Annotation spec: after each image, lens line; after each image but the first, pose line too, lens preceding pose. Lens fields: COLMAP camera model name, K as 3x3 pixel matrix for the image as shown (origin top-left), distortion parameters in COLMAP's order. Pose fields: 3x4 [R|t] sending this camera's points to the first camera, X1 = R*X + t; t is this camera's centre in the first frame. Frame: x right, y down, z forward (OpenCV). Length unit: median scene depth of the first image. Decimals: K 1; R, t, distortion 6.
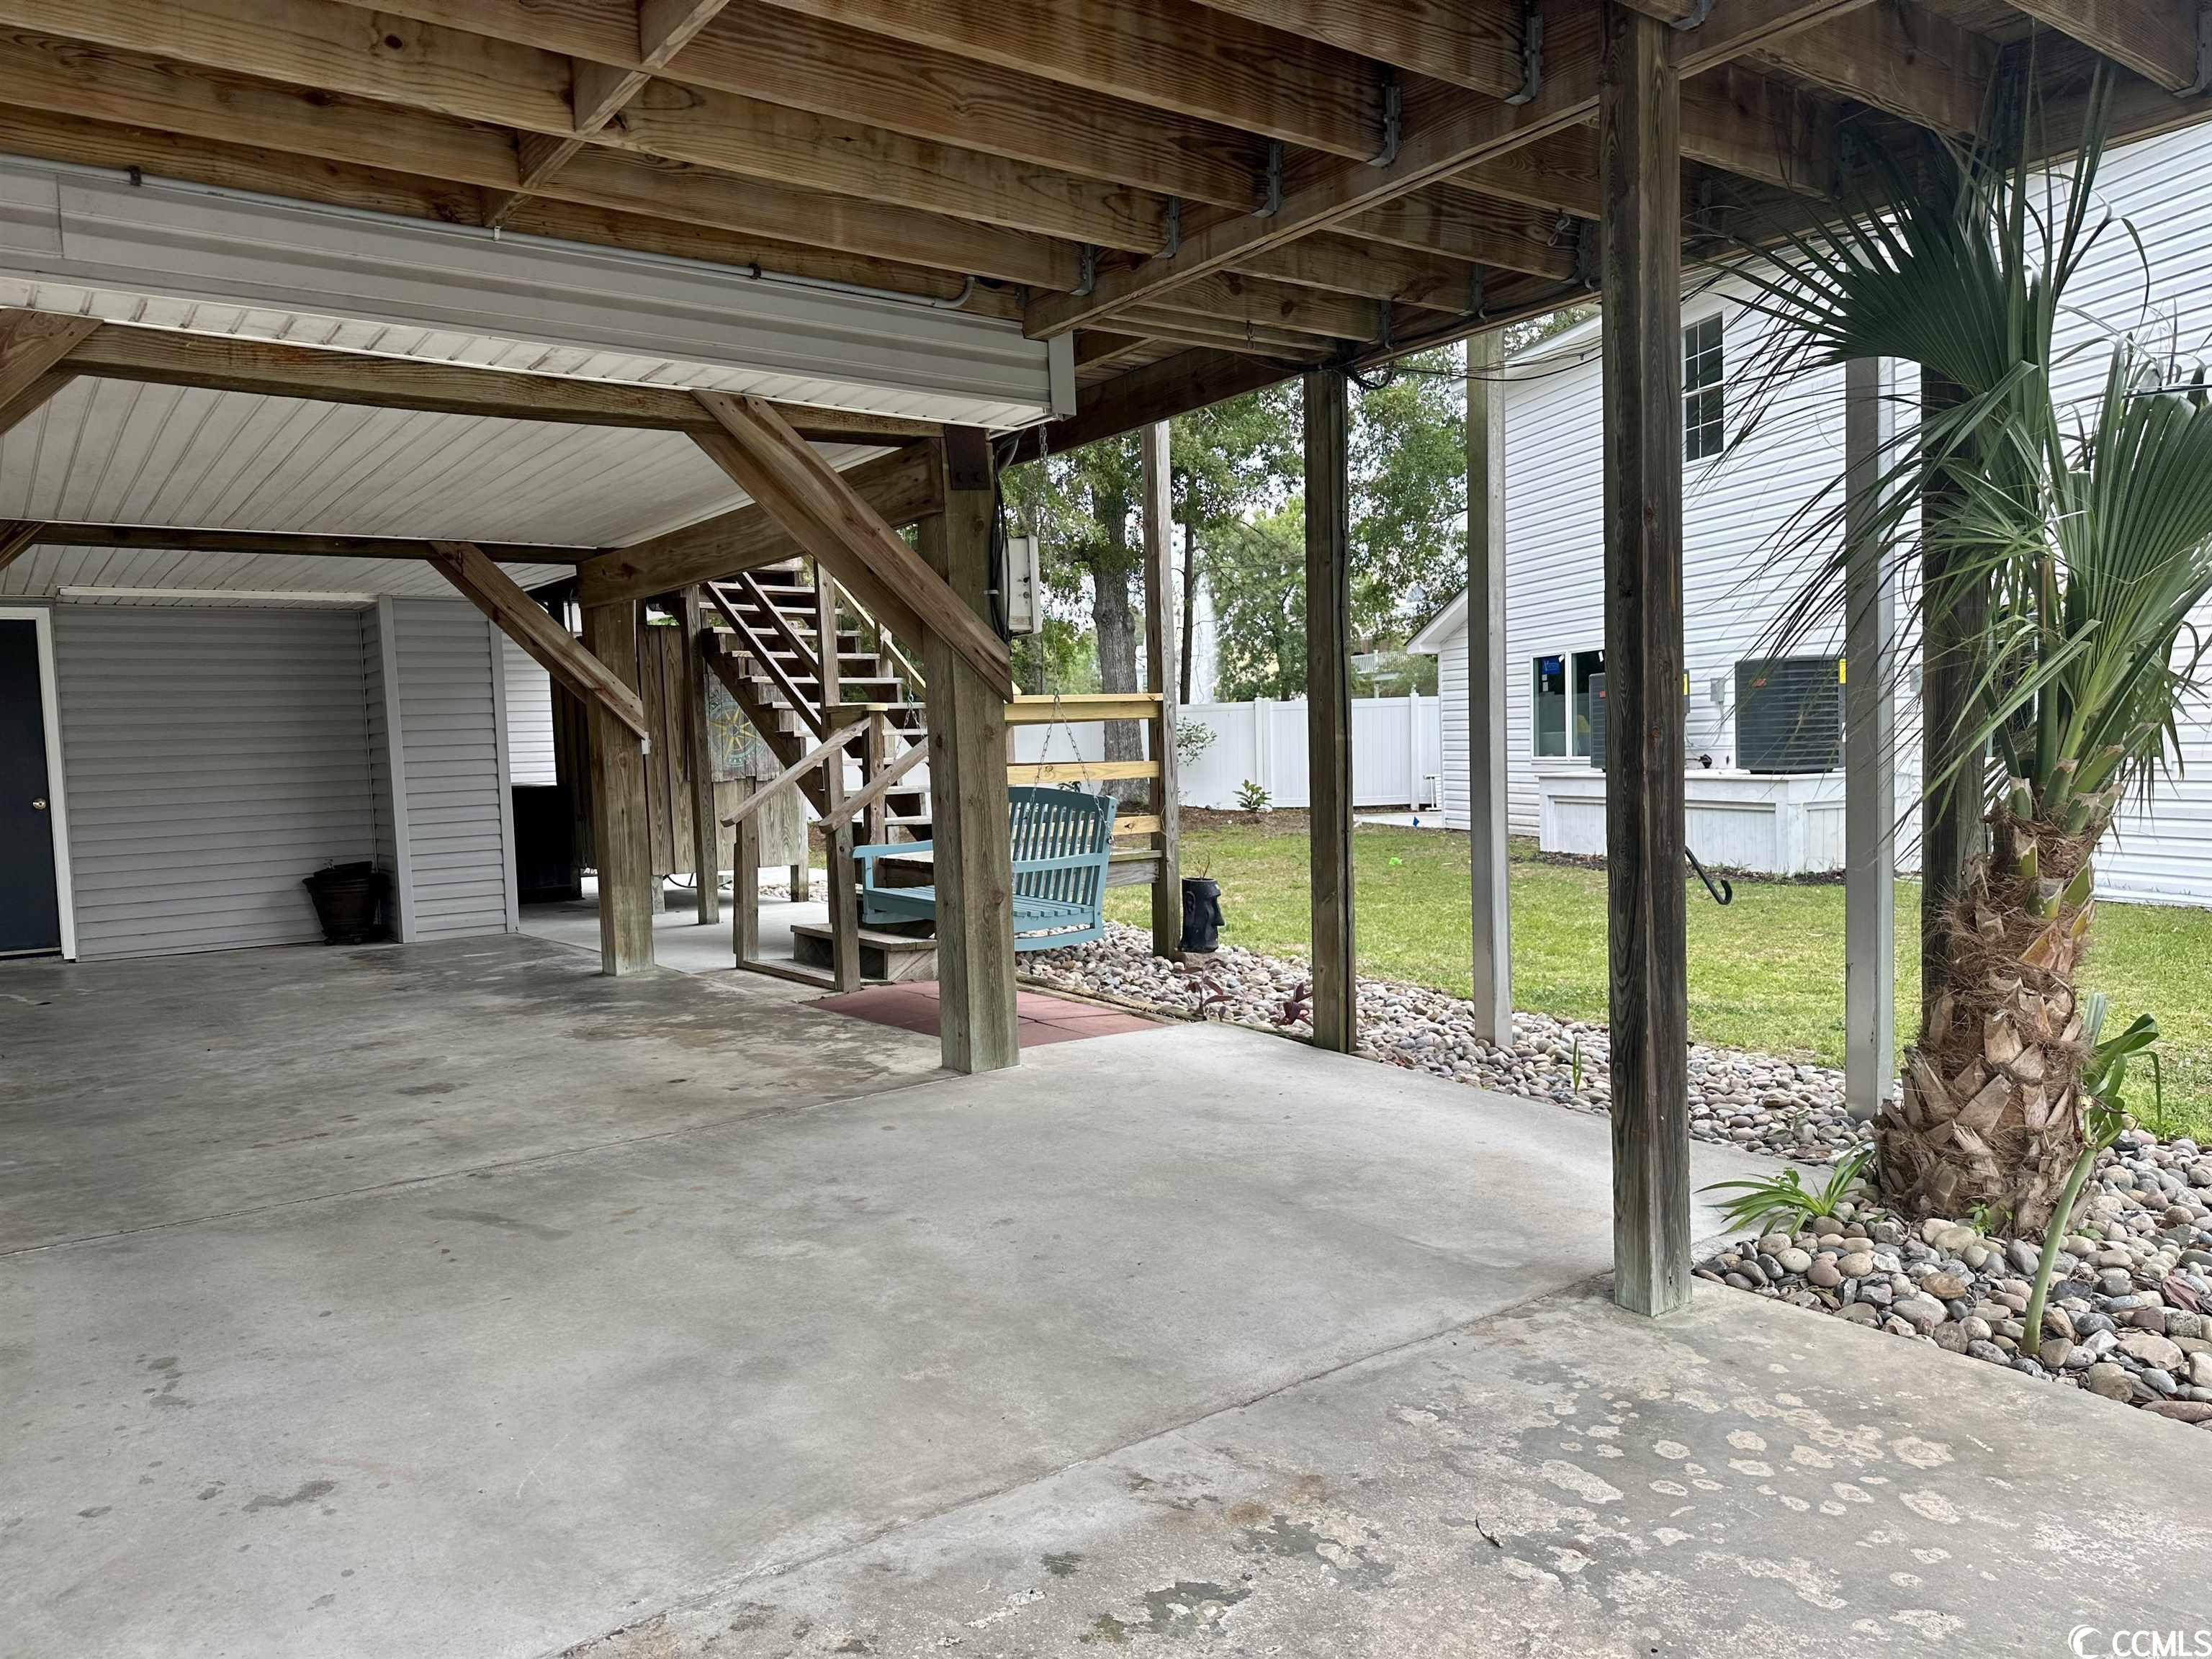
lens RADIAL K [[1554.7, 0, 1107.6], [0, 1554.7, 836.2], [0, 0, 1]] dist [0.001368, -0.002607]
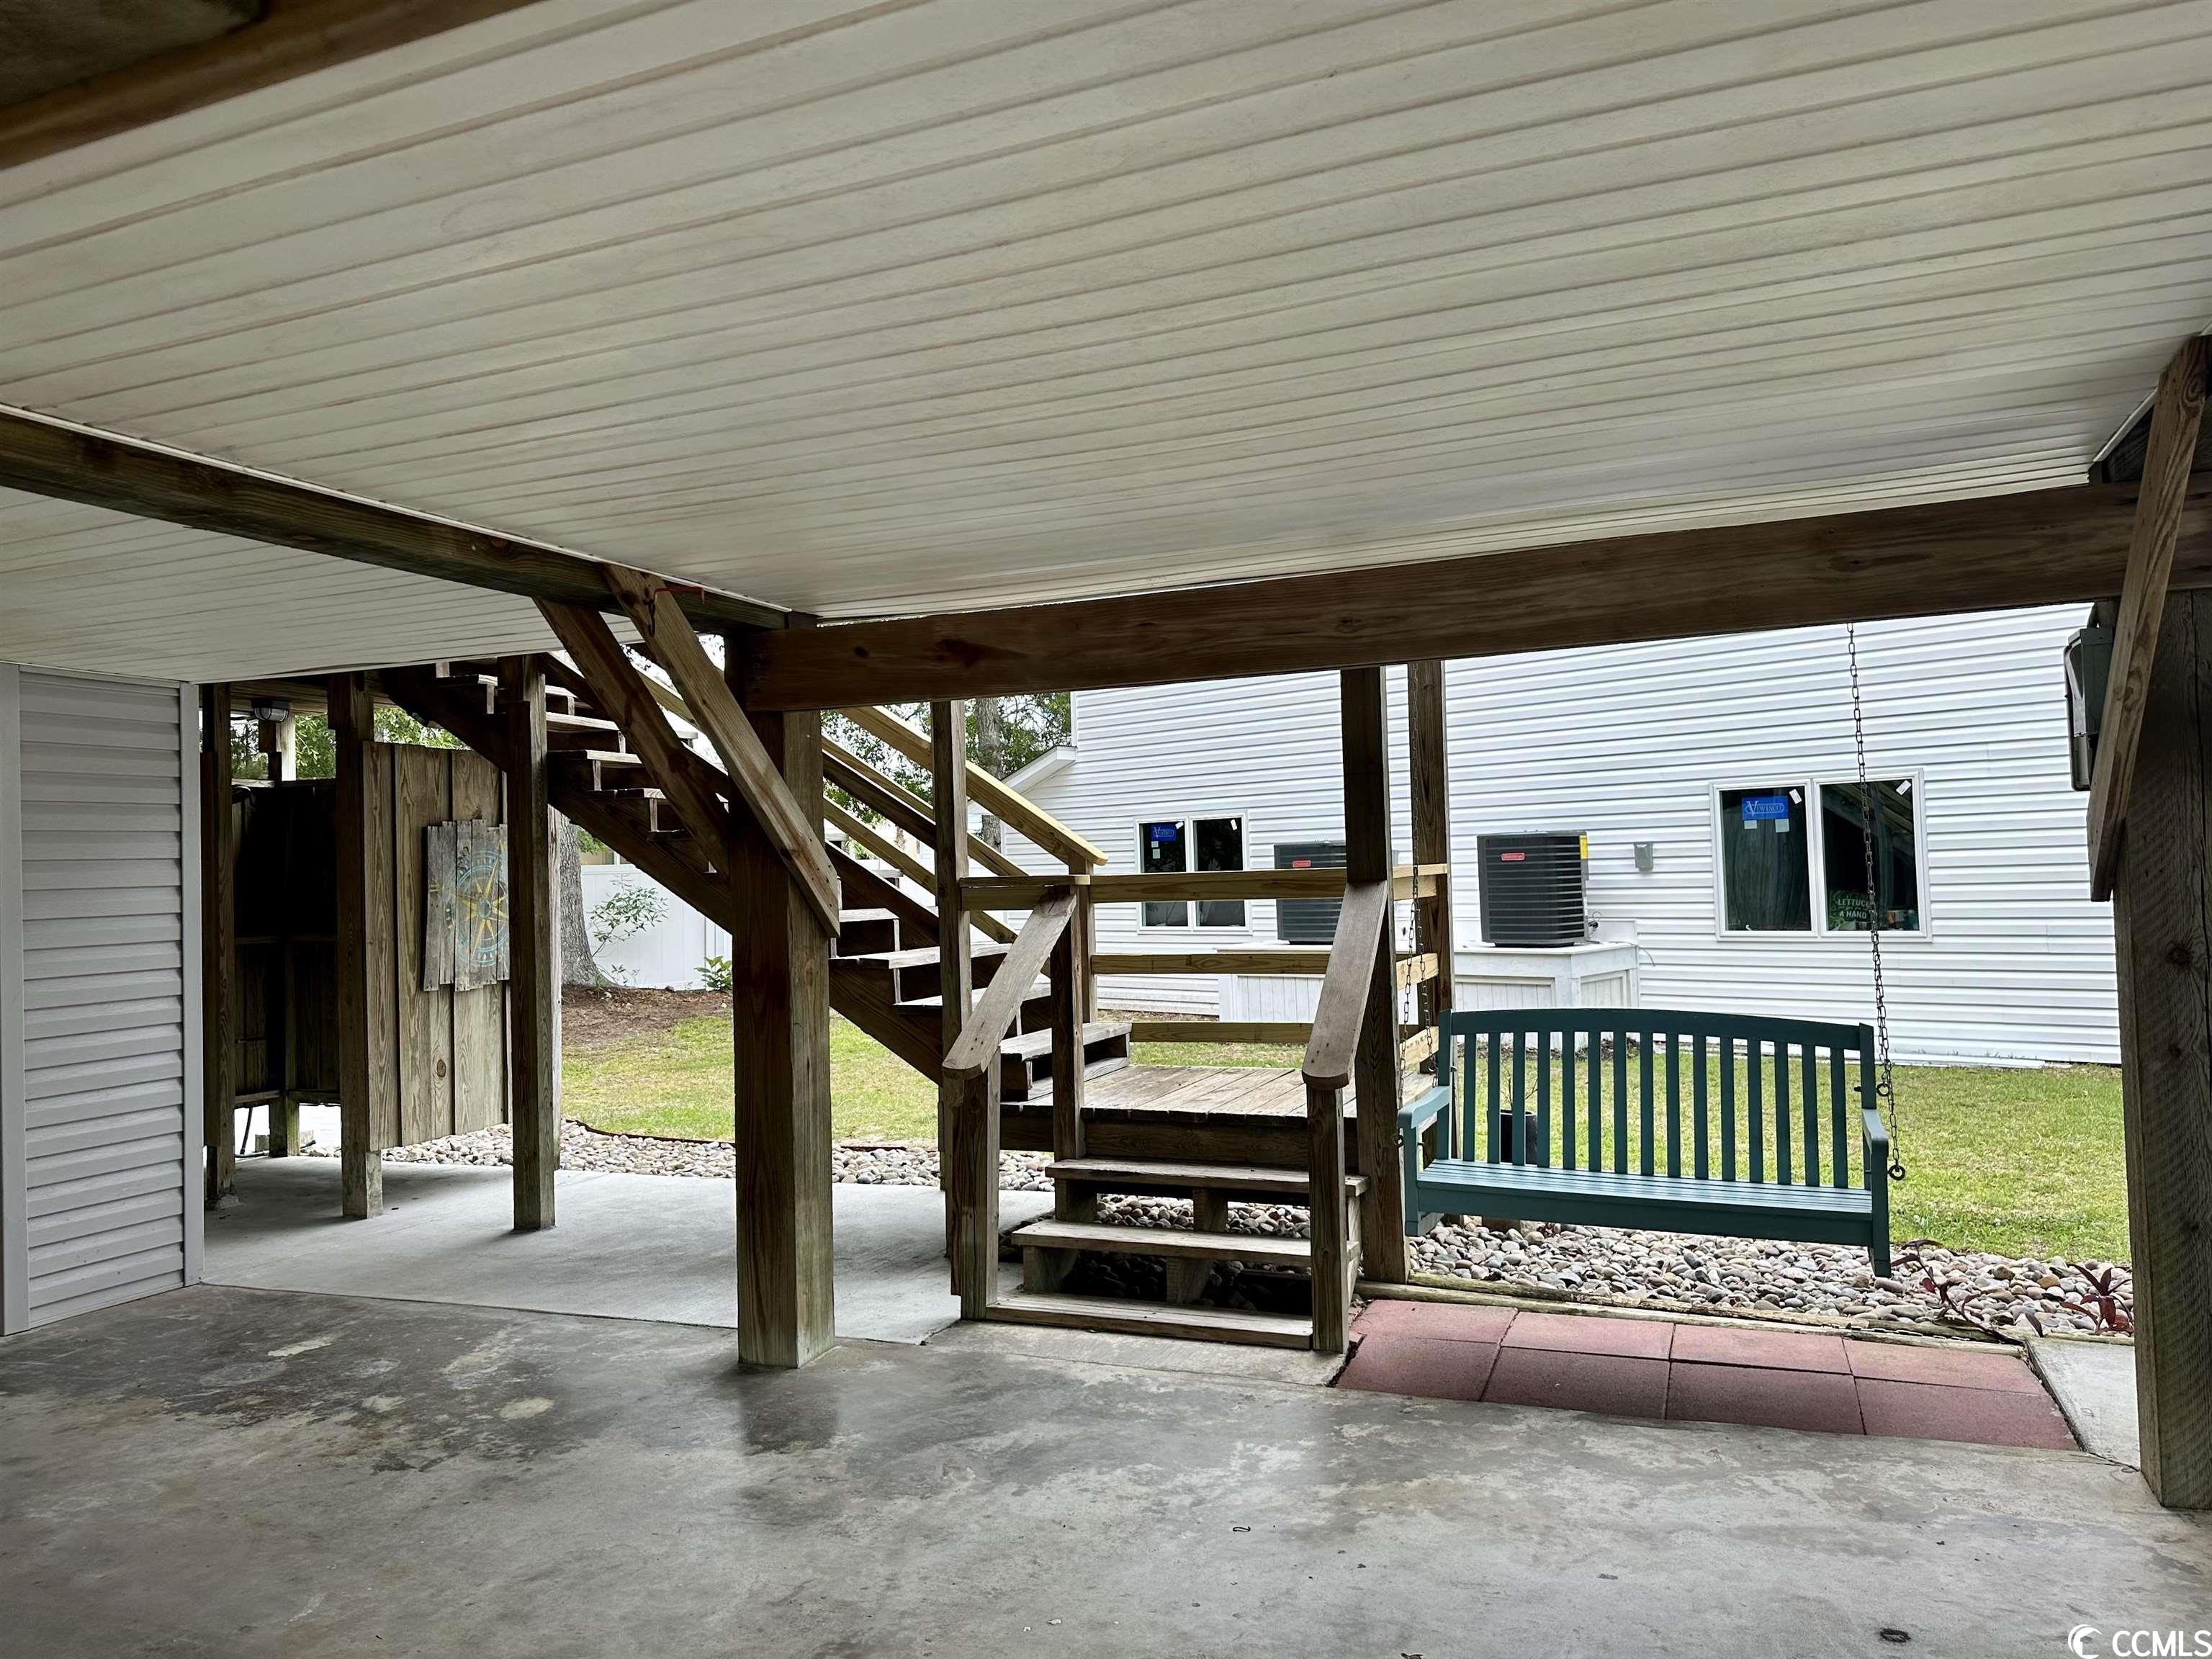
lens RADIAL K [[1554.7, 0, 1101.9], [0, 1554.7, 829.2], [0, 0, 1]] dist [0.001368, -0.002607]
pose [[0.855272, 0.021534, 0.517732, -0.398726], [0.034285, 0.994595, -0.098005, -0.033104], [-0.517044, 0.101571, 0.849911, 0.352836]]
